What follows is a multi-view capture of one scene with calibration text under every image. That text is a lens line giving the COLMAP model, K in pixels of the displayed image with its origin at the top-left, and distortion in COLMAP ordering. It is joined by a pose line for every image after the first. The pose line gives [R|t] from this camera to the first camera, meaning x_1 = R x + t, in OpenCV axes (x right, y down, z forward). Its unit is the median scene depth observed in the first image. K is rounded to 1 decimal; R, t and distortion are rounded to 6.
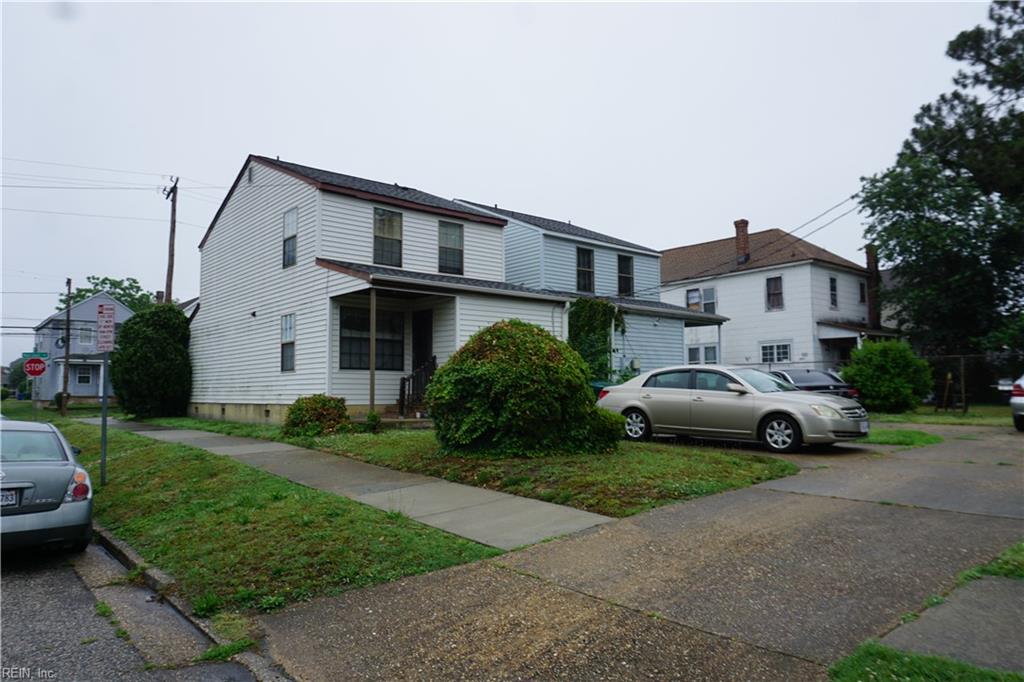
lens RADIAL K [[656.6, 0, 512.0], [0, 656.6, 341.0], [0, 0, 1]] dist [-0.043151, 0.000903]
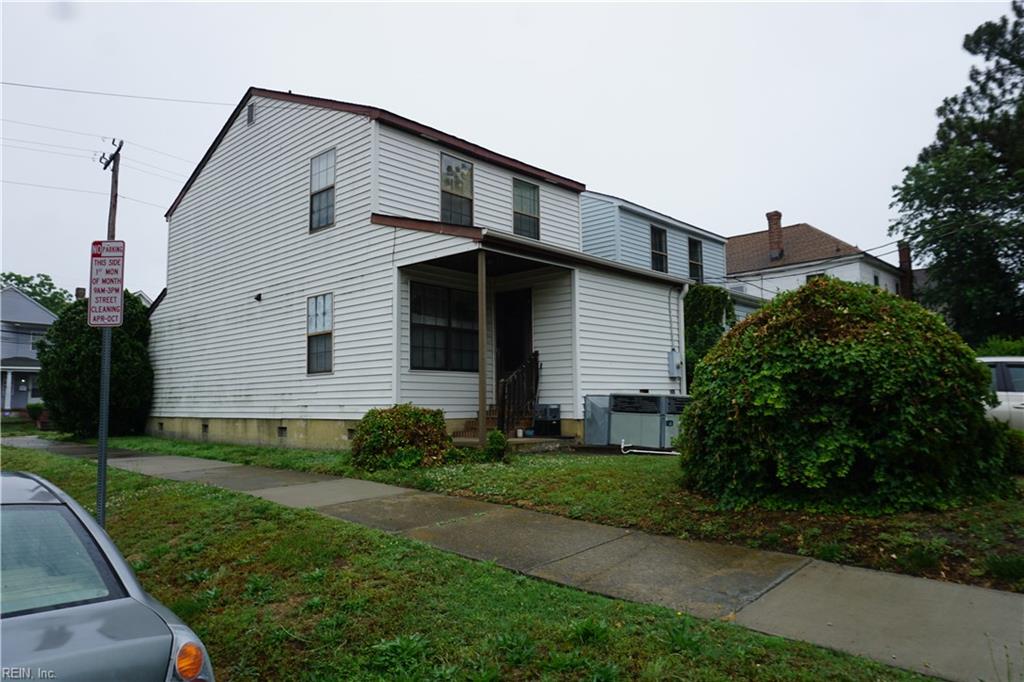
lens RADIAL K [[663.1, 0, 512.0], [0, 663.1, 341.0], [0, 0, 1]] dist [-0.037482, 0.005756]
pose [[0.994467, 0.005407, 0.104914, -0.202649], [-0.003691, 0.999856, -0.016546, 0.021310], [-0.104989, 0.016068, 0.994344, 0.242834]]
